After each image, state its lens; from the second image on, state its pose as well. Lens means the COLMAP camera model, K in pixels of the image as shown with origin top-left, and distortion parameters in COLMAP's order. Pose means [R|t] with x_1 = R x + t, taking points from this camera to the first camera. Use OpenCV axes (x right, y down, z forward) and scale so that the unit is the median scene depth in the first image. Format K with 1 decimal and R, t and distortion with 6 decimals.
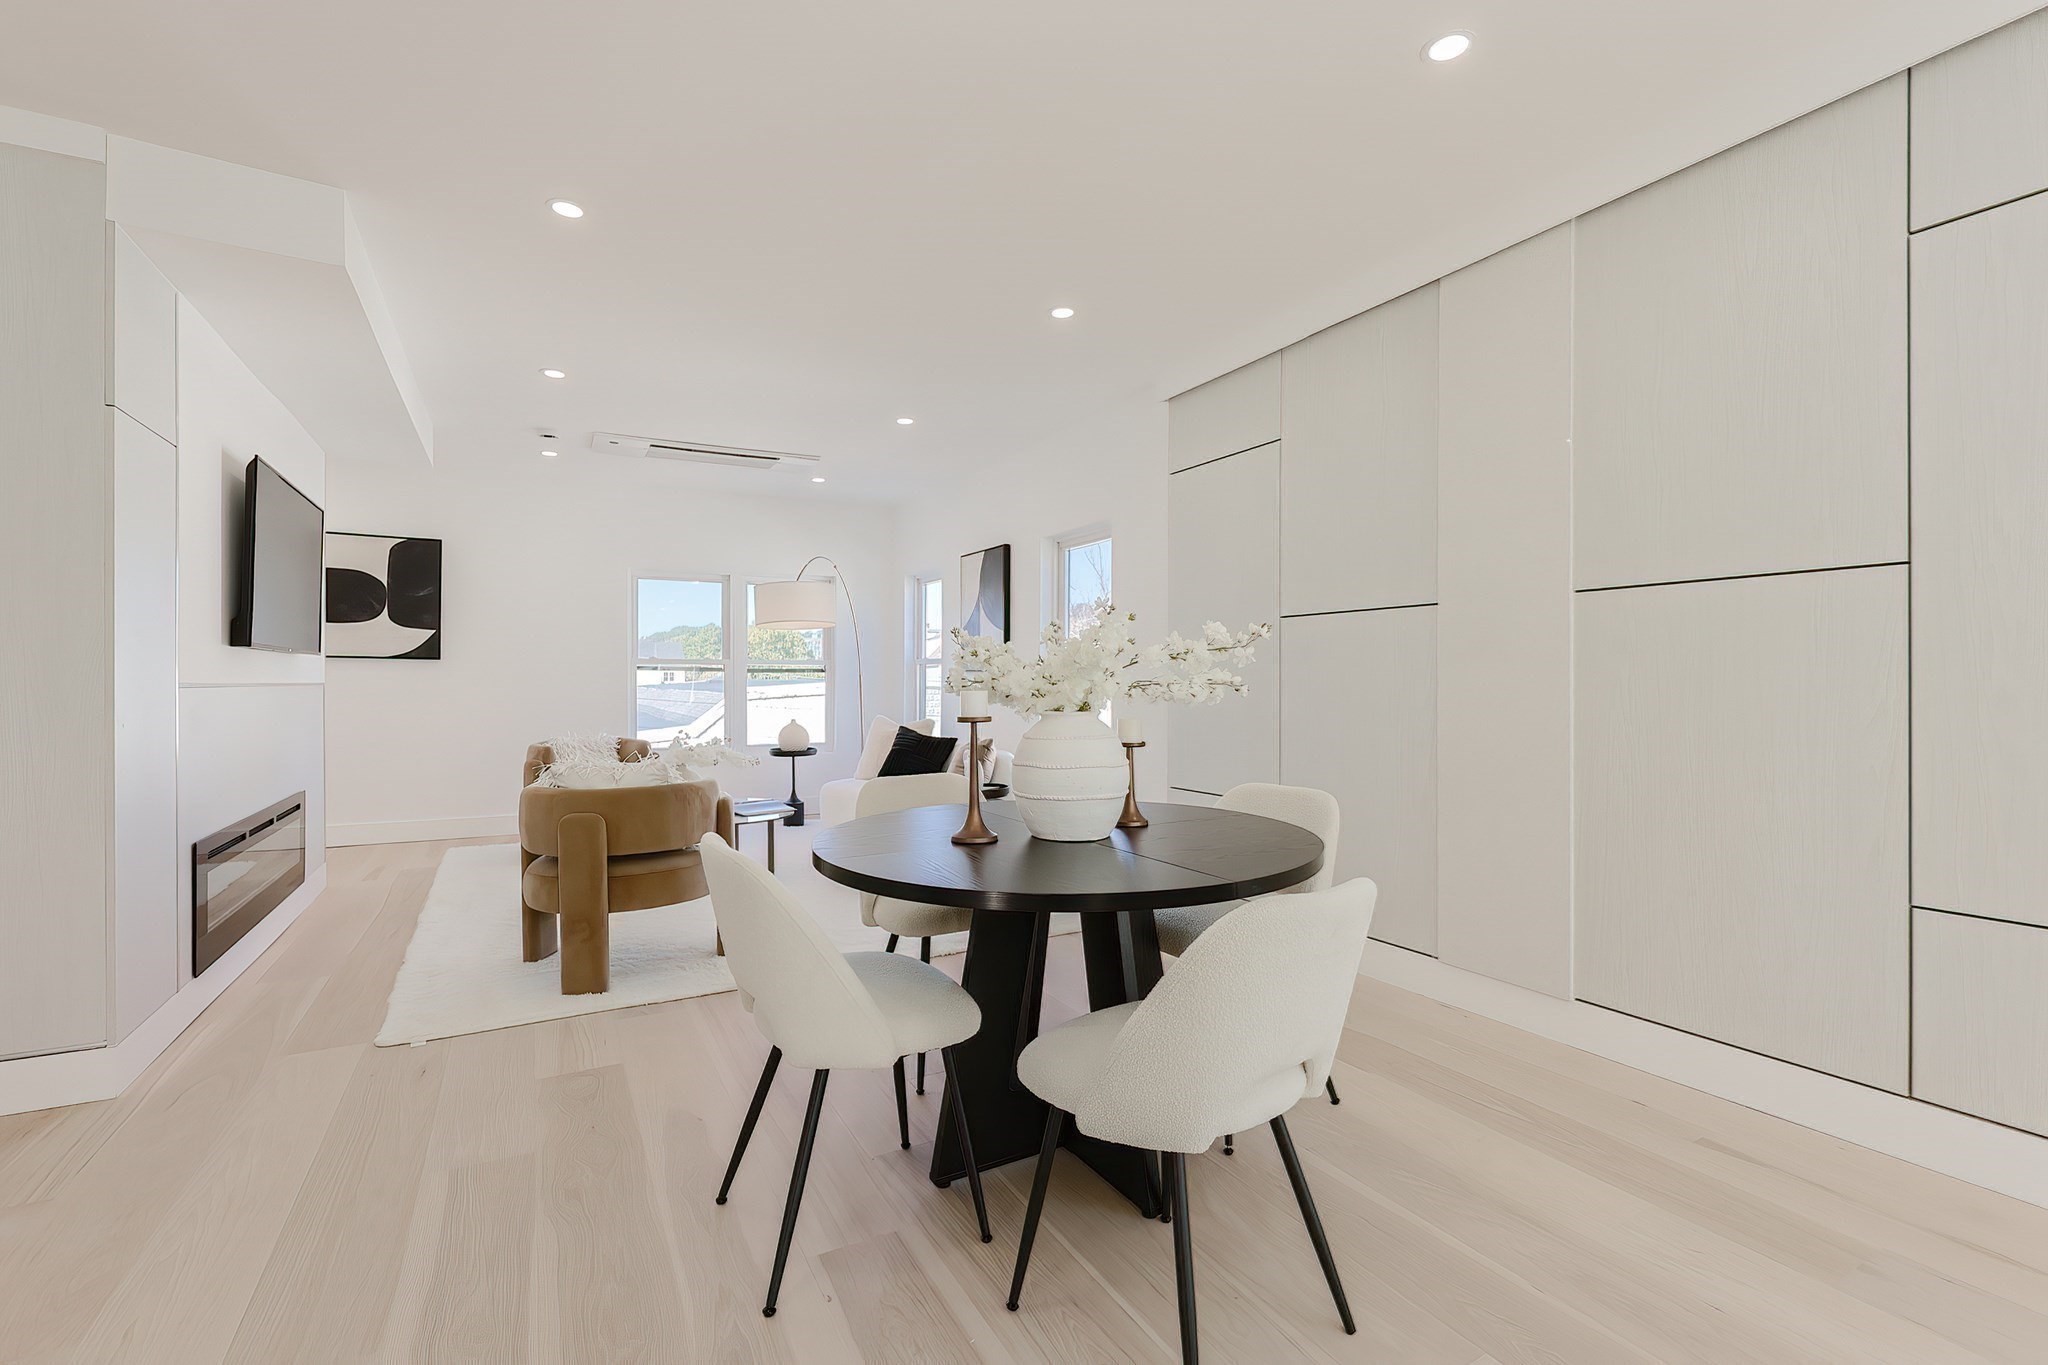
lens RADIAL K [[870.0, 0, 1009.2], [0, 870.0, 679.4], [0, 0, 1]] dist [0.014513, -0.000071]
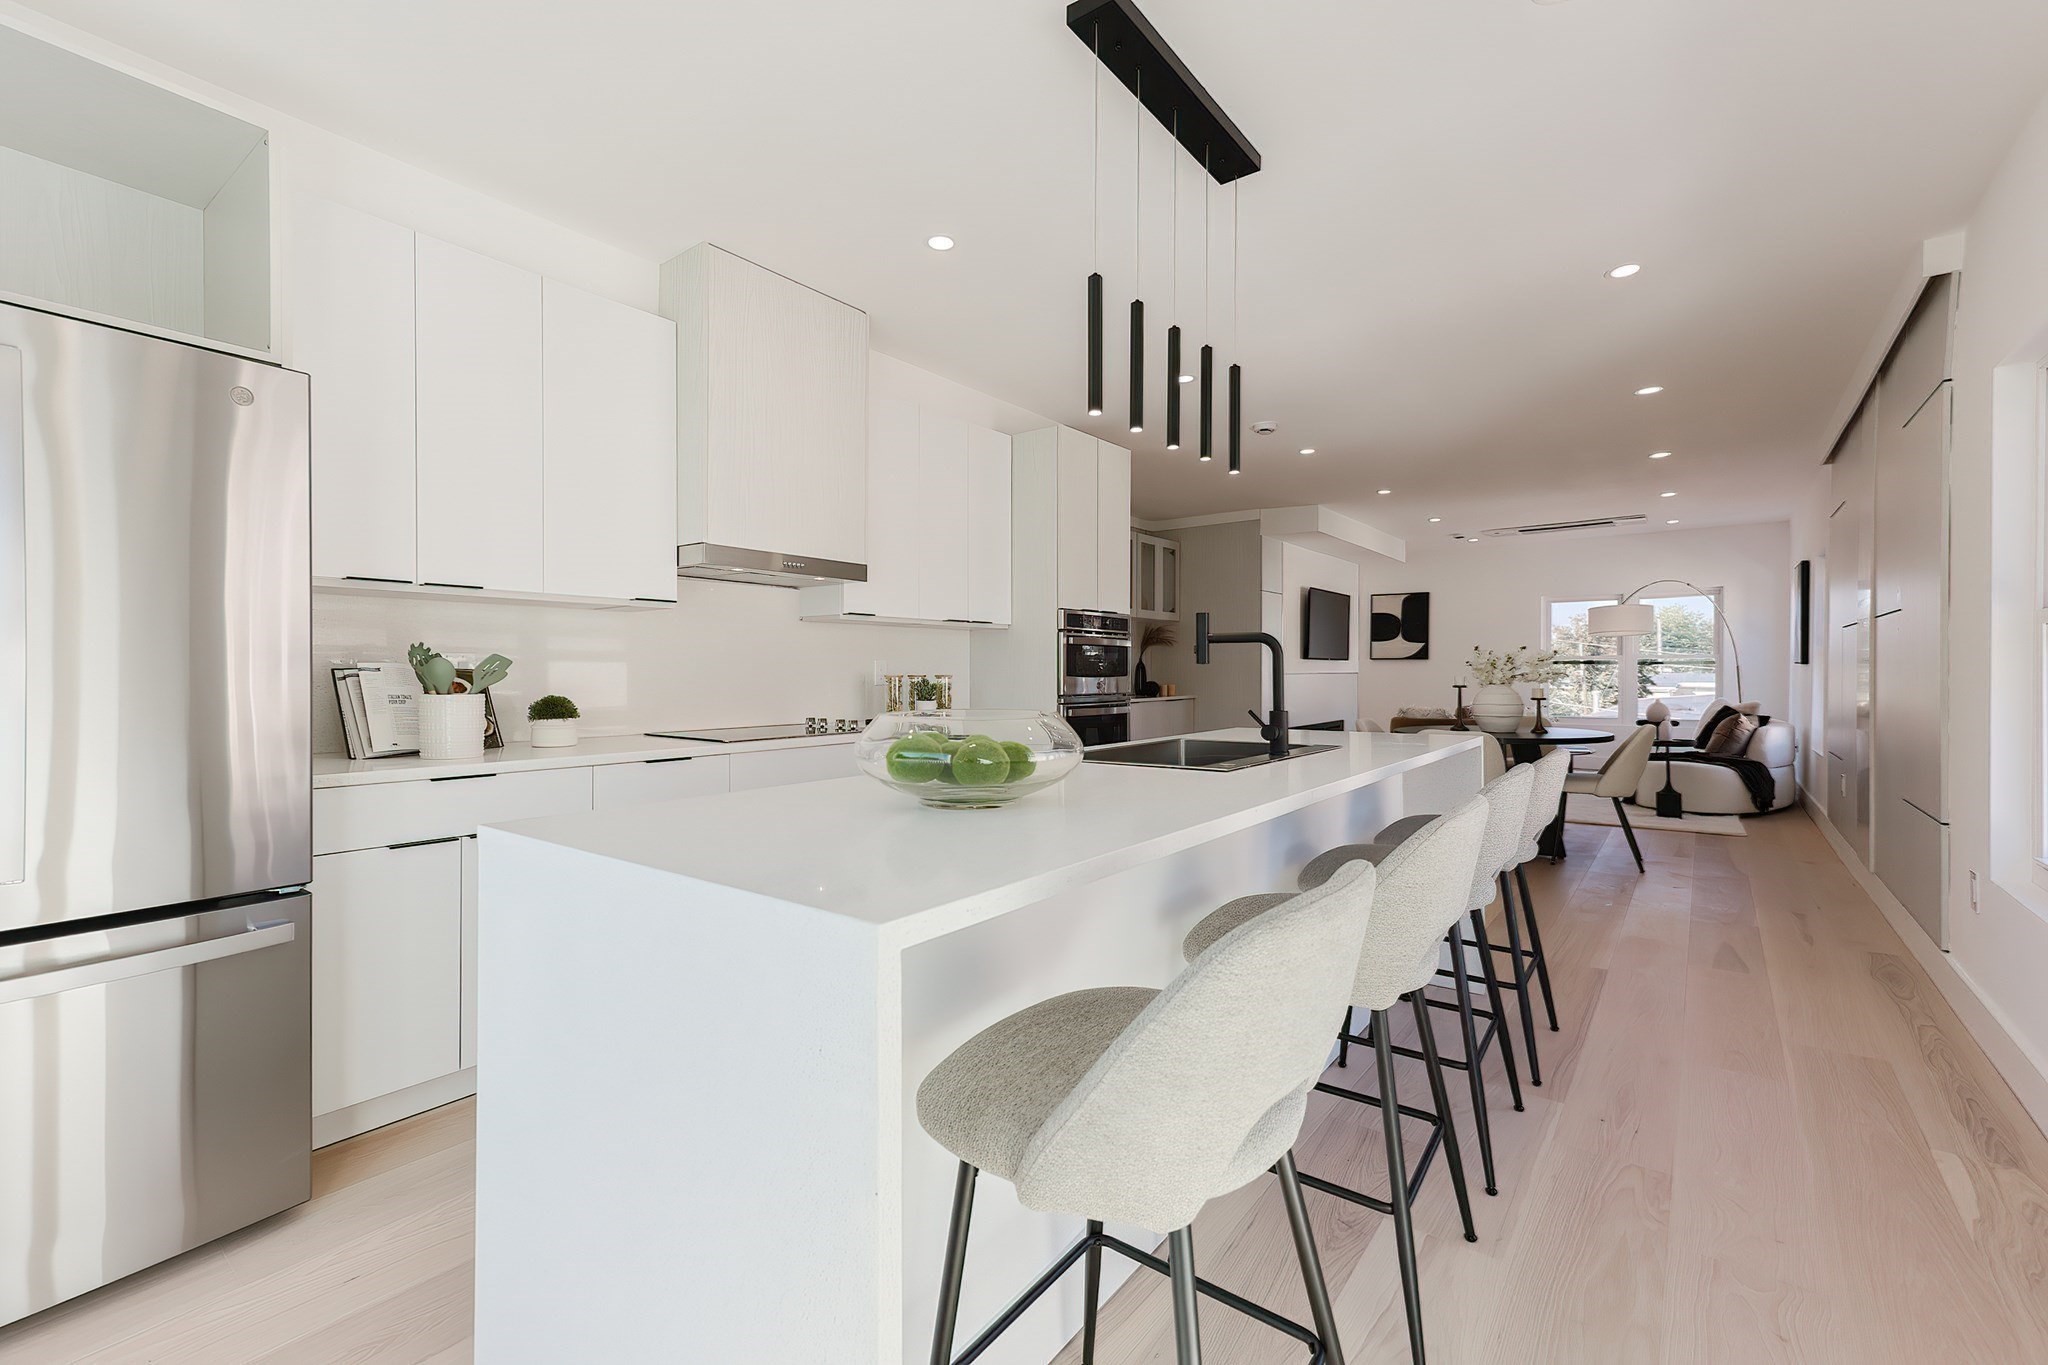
lens RADIAL K [[870.0, 0, 1009.4], [0, 870.0, 682.5], [0, 0, 1]] dist [0.014513, -0.000071]
pose [[0.396728, 0.013908, -0.917831, 0.680387], [-0.000148, 0.999886, 0.015087, -0.002215], [0.917936, -0.005850, 0.396684, -0.519761]]
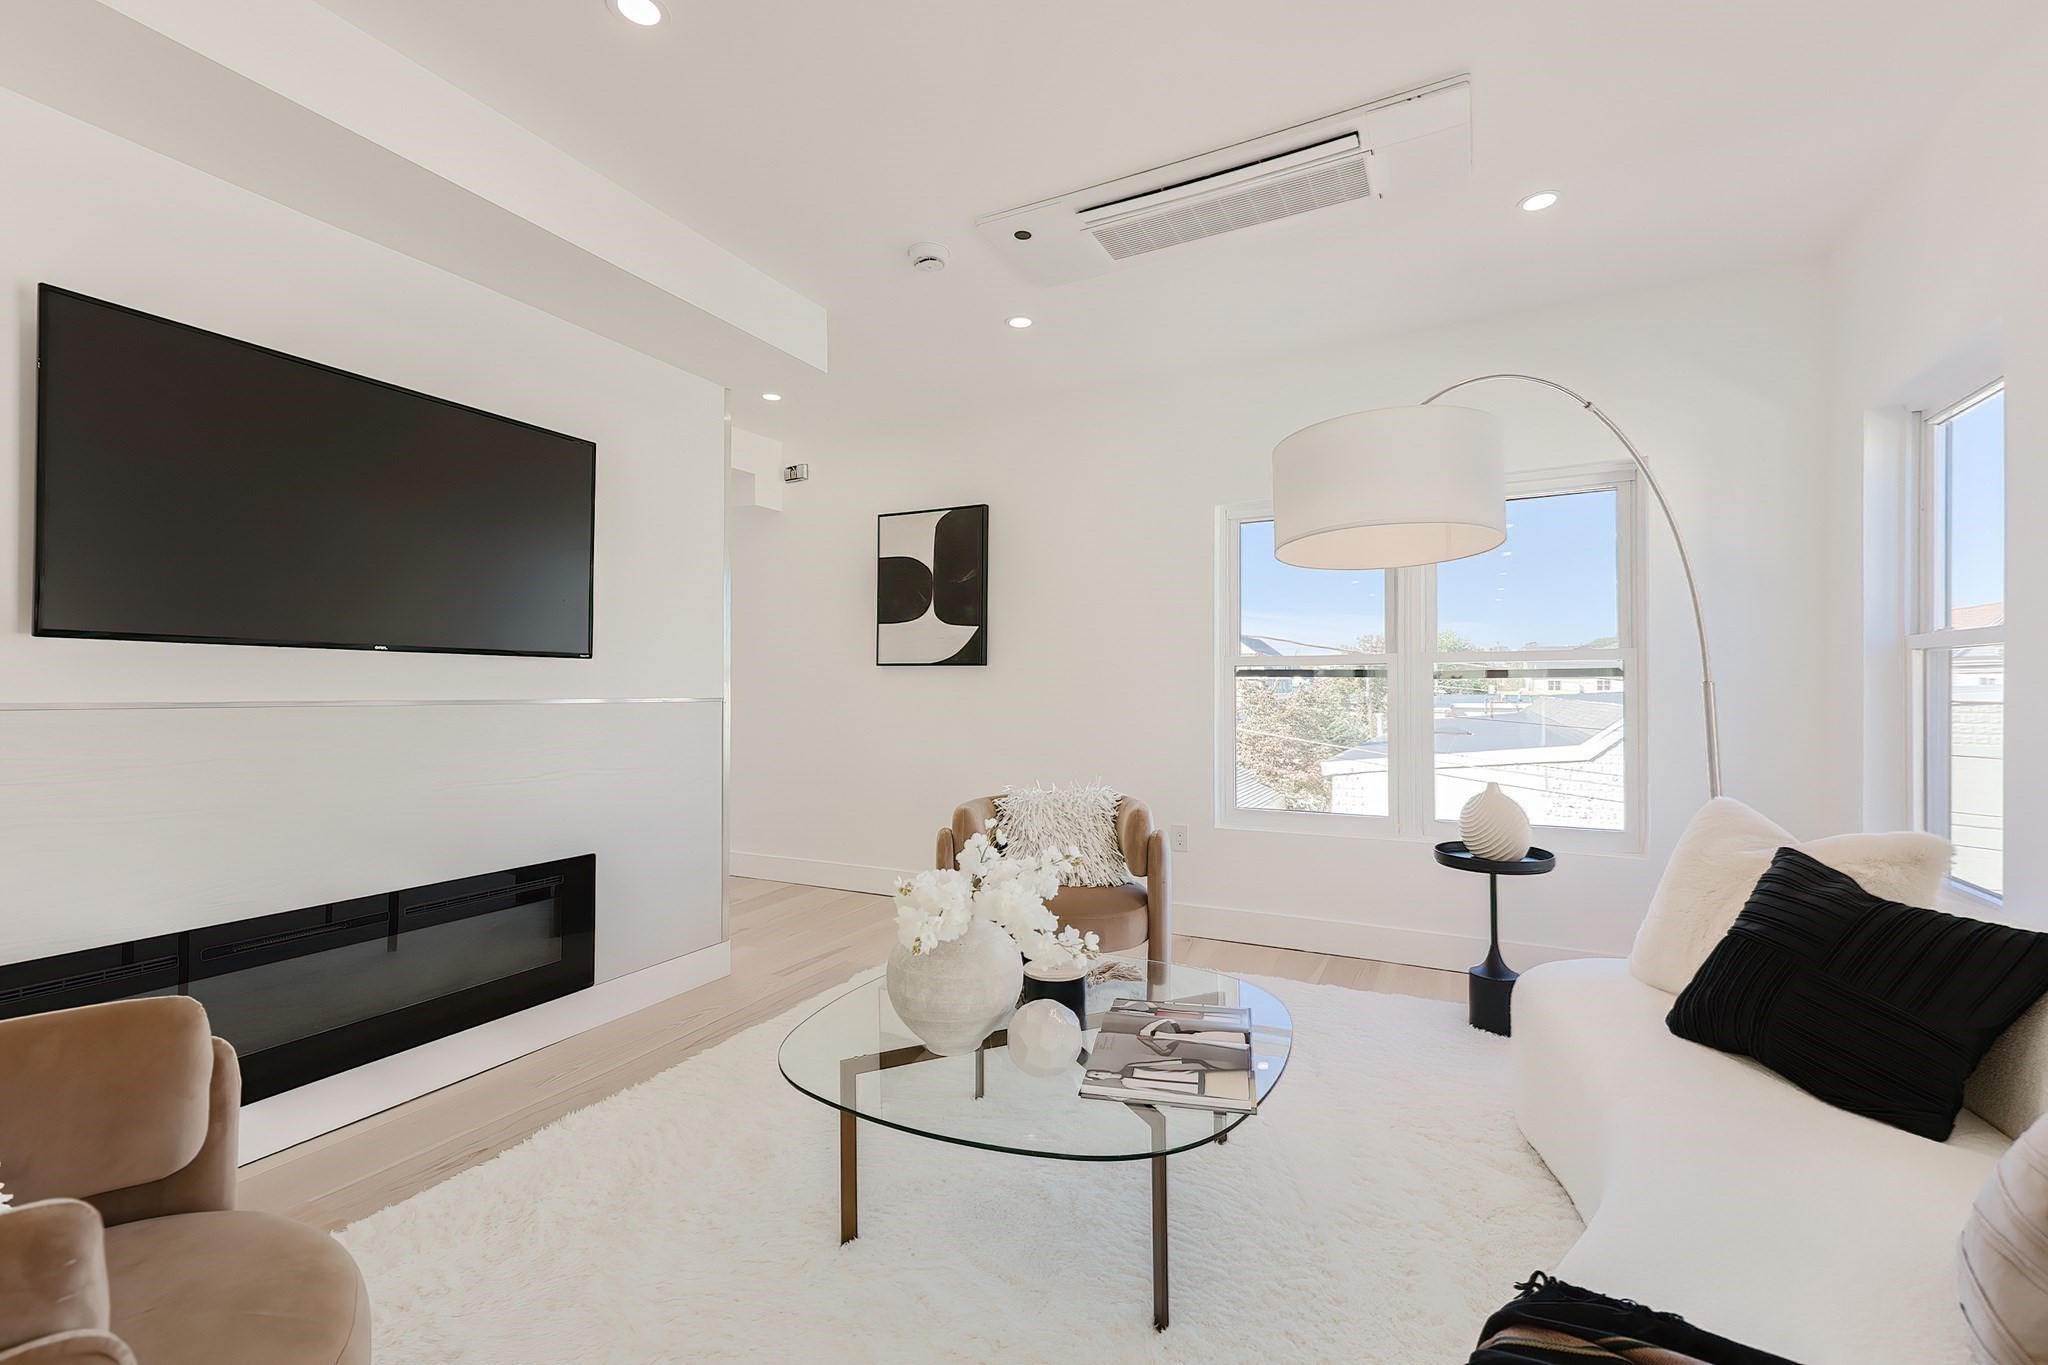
lens RADIAL K [[870.0, 0, 1029.8], [0, 870.0, 685.3], [0, 0, 1]] dist [0.014513, -0.000071]
pose [[0.575754, -0.005892, -0.817602, -0.024988], [0.000810, 0.999978, -0.006635, -0.001005], [0.817623, 0.003158, 0.575746, 0.626363]]
